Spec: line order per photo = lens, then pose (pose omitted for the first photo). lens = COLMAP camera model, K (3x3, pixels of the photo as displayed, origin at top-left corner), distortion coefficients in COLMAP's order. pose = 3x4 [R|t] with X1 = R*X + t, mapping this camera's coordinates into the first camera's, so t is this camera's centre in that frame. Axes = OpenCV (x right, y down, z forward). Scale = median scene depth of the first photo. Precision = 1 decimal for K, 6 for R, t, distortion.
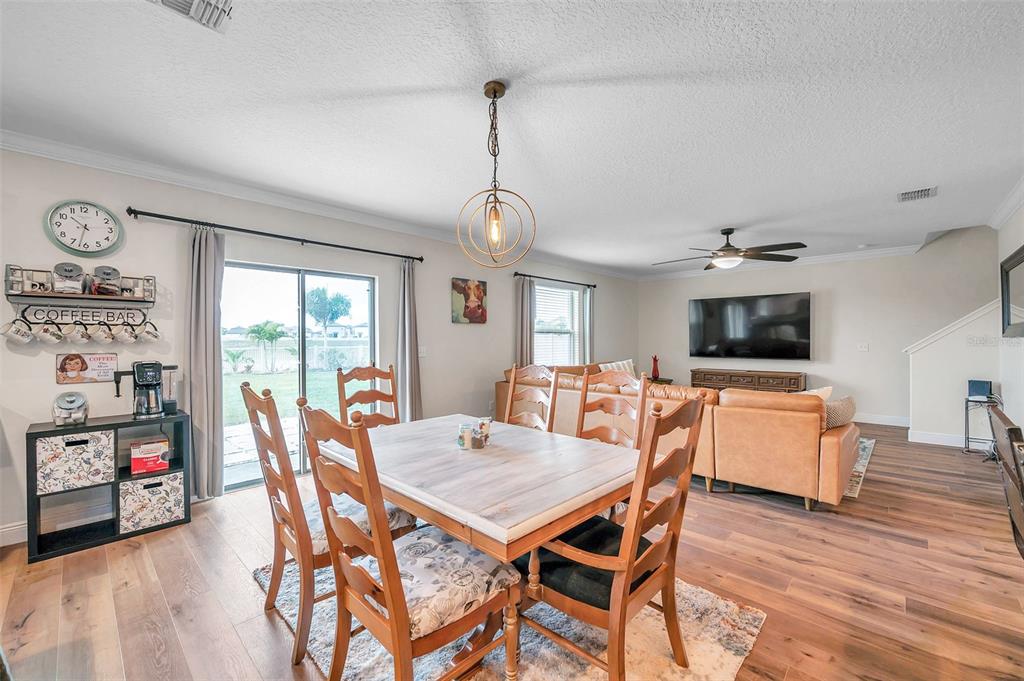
lens RADIAL K [[405.3, 0, 517.8], [0, 405.3, 343.7], [0, 0, 1]] dist [0.000302, 0.000156]
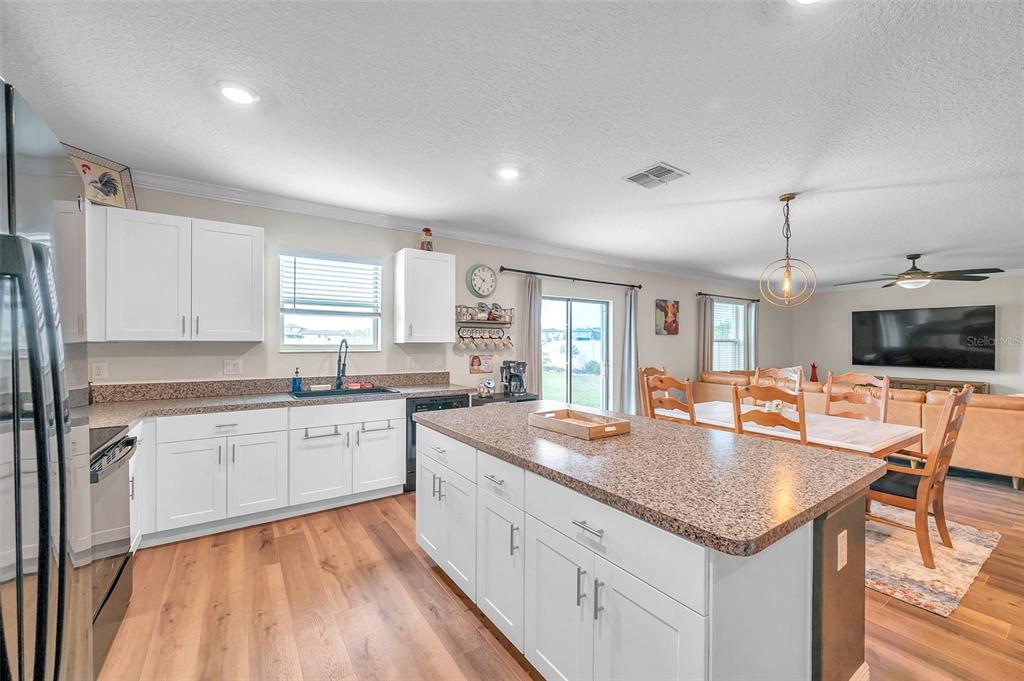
lens RADIAL K [[405.3, 0, 510.0], [0, 405.3, 341.4], [0, 0, 1]] dist [0.000302, 0.000156]
pose [[0.977432, 0.008033, -0.211098, -0.360049], [-0.011045, 0.999853, -0.013092, -0.007928], [0.210962, 0.015128, 0.977377, -0.366458]]
